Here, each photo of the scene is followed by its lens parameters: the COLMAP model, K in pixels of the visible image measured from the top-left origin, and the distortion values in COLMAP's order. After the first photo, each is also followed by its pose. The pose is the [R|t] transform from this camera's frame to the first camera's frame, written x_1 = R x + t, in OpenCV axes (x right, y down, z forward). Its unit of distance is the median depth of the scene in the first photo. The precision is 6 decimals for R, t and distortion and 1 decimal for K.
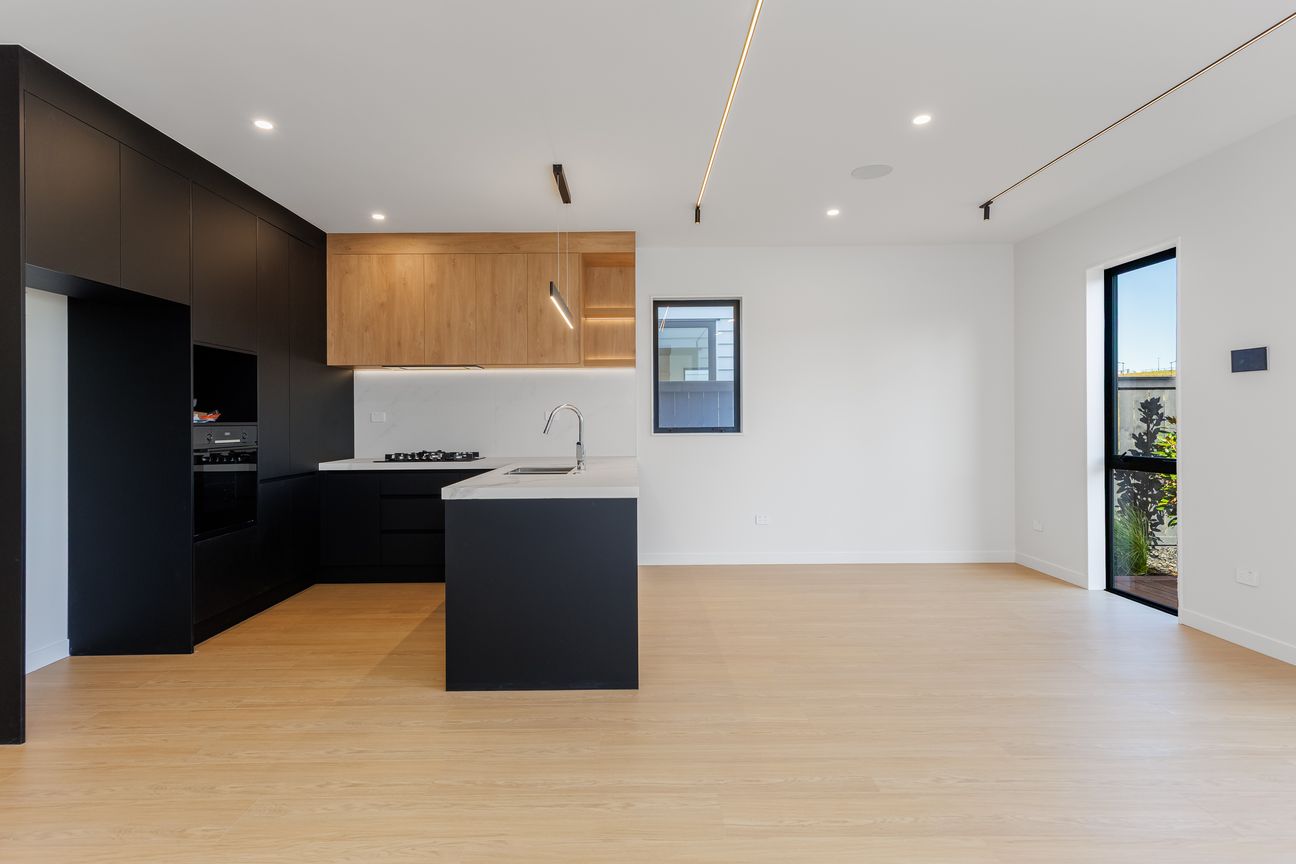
lens RADIAL K [[662.5, 0, 635.0], [0, 662.5, 419.7], [0, 0, 1]] dist [0.009504, 0.000912]
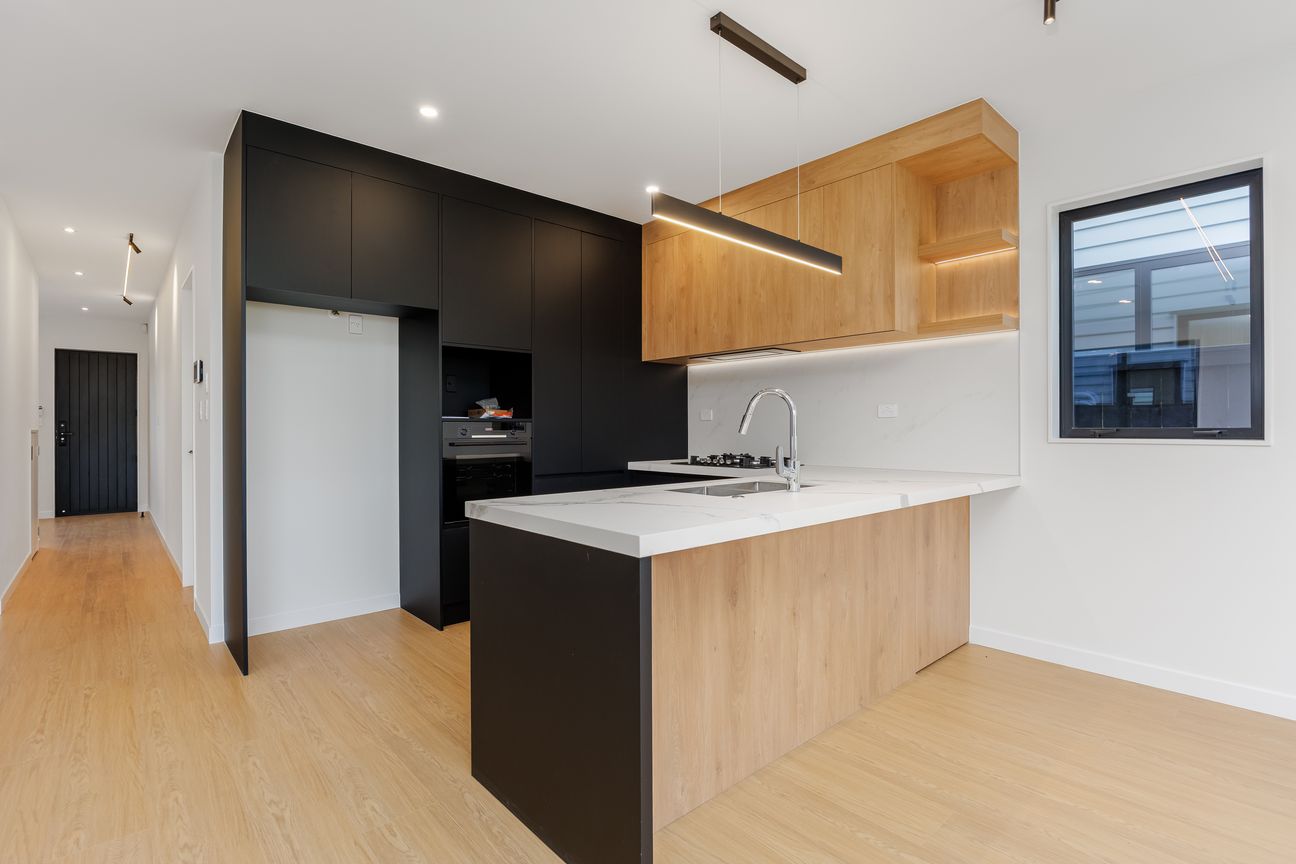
lens RADIAL K [[611.6, 0, 653.3], [0, 611.6, 428.2], [0, 0, 1]] dist [-0.019417, -0.000025]
pose [[0.667540, 0.006330, -0.744547, 0.211079], [-0.000844, 0.999970, 0.007744, 0.009016], [0.744574, -0.004541, 0.667525, 0.417026]]
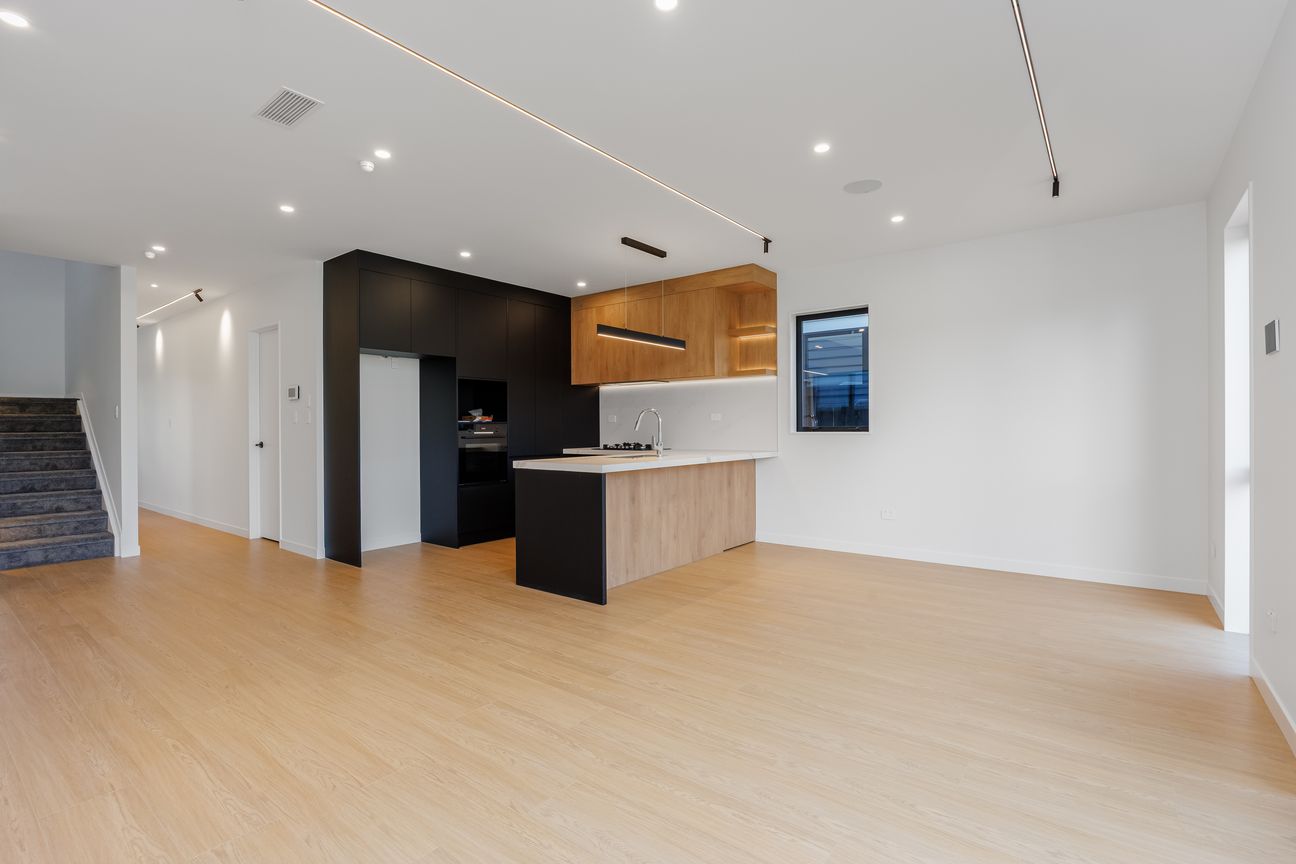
lens RADIAL K [[611.6, 0, 653.3], [0, 611.6, 428.2], [0, 0, 1]] dist [-0.019417, -0.000025]
pose [[0.790113, 0.004876, -0.612942, 0.541217], [0.001667, 0.999948, 0.010104, 0.003830], [0.612960, -0.009005, 0.790063, 0.010034]]
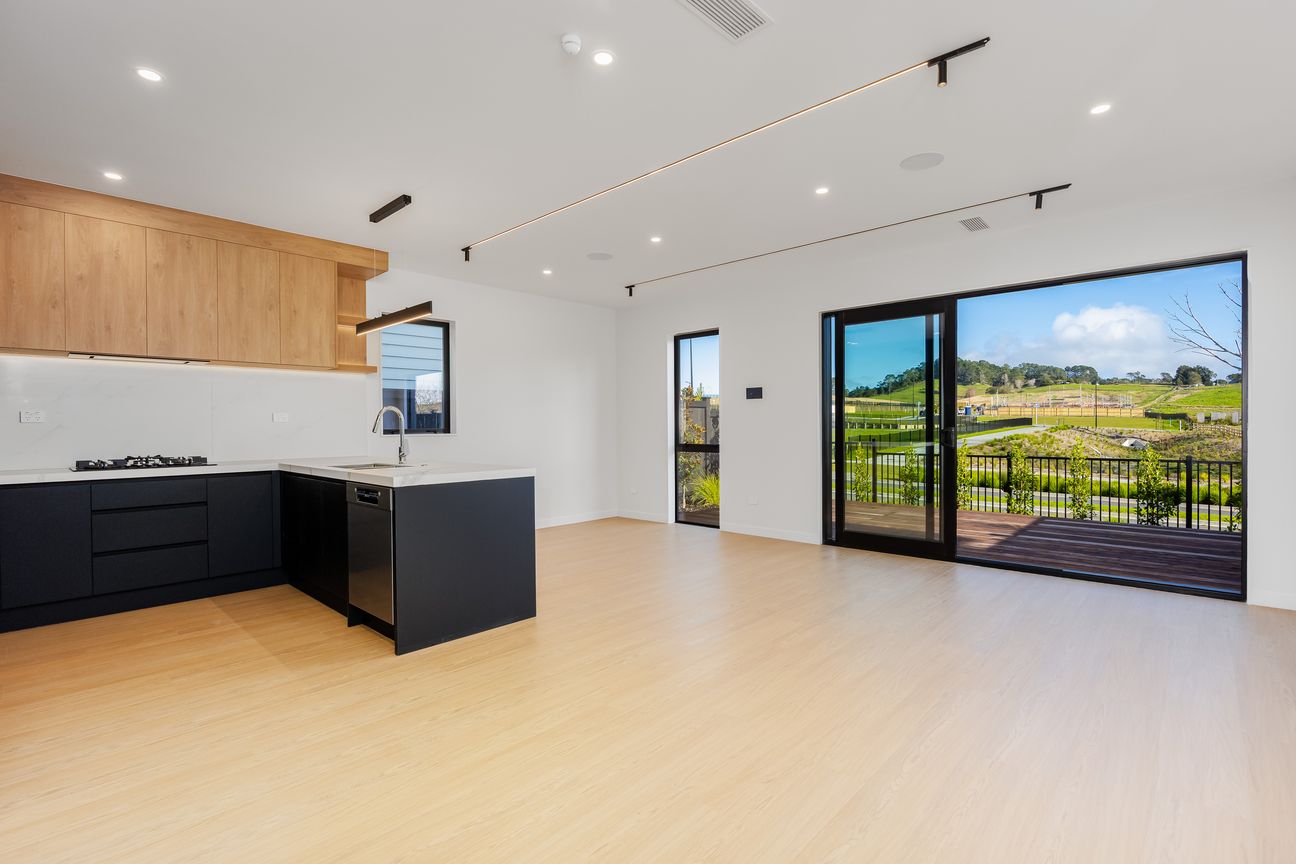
lens RADIAL K [[600.4, 0, 648.0], [0, 600.4, 432.0], [0, 0, 1]] dist [-0.010139, -0.000263]
pose [[0.684124, -0.004261, 0.729353, -0.437985], [0.000736, 0.999986, 0.005152, 0.012759], [-0.729365, -0.002988, 0.684118, -0.005679]]
